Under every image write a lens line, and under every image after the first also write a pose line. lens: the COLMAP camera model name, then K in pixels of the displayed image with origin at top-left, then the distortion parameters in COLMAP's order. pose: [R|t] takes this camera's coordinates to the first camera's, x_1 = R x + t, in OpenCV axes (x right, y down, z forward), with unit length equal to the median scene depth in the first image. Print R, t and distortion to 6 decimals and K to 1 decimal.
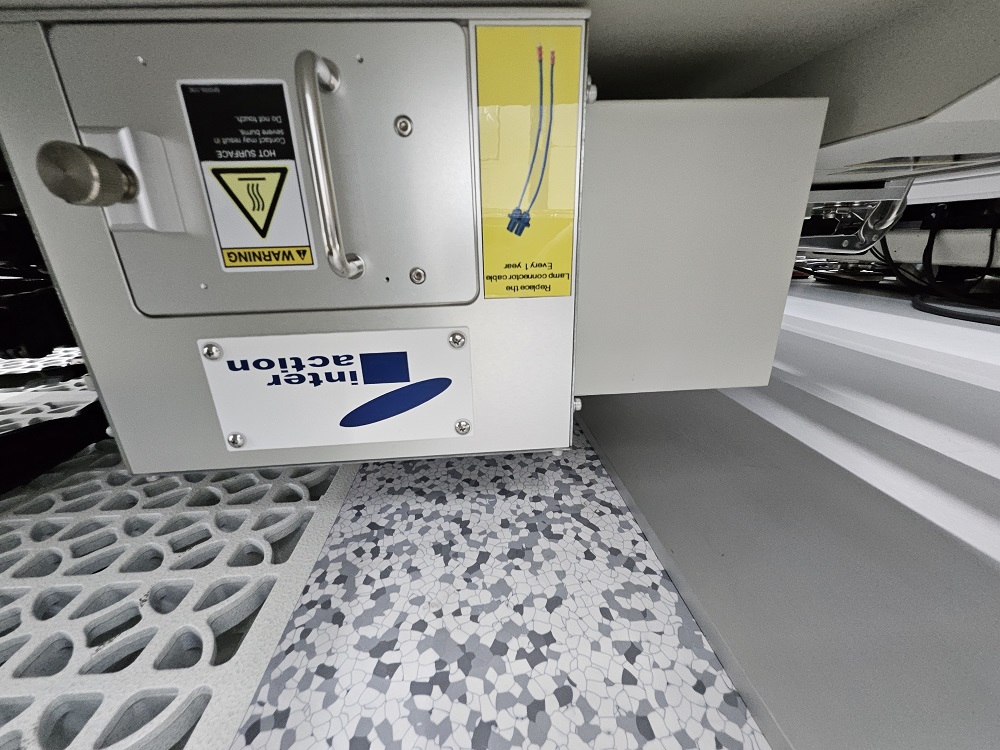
lens RADIAL K [[394.9, 0, 498.1], [0, 394.9, 376.8], [0, 0, 1]] dist [-0.001243, -0.000104]
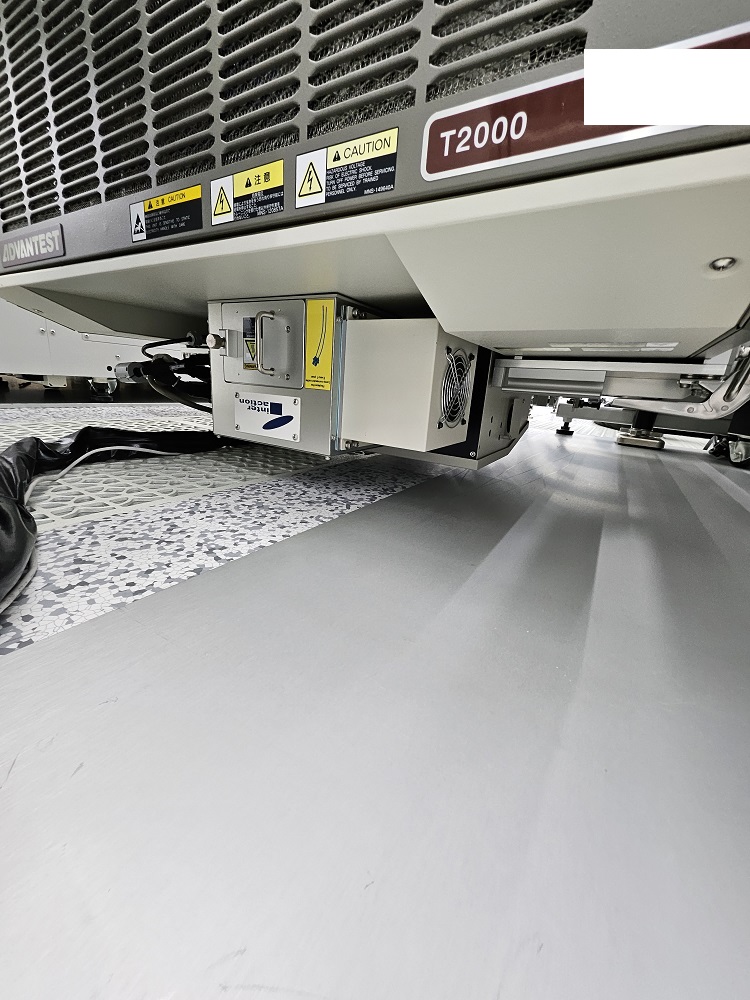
lens RADIAL K [[394.9, 0, 372.1], [0, 394.9, 496.9], [0, 0, 1]] dist [-0.001243, -0.000104]
pose [[0.809755, 0.247825, -0.531864, 1.878750], [-0.283496, 0.958853, 0.015164, 0.335403], [0.513738, 0.138502, 0.846694, -0.925590]]
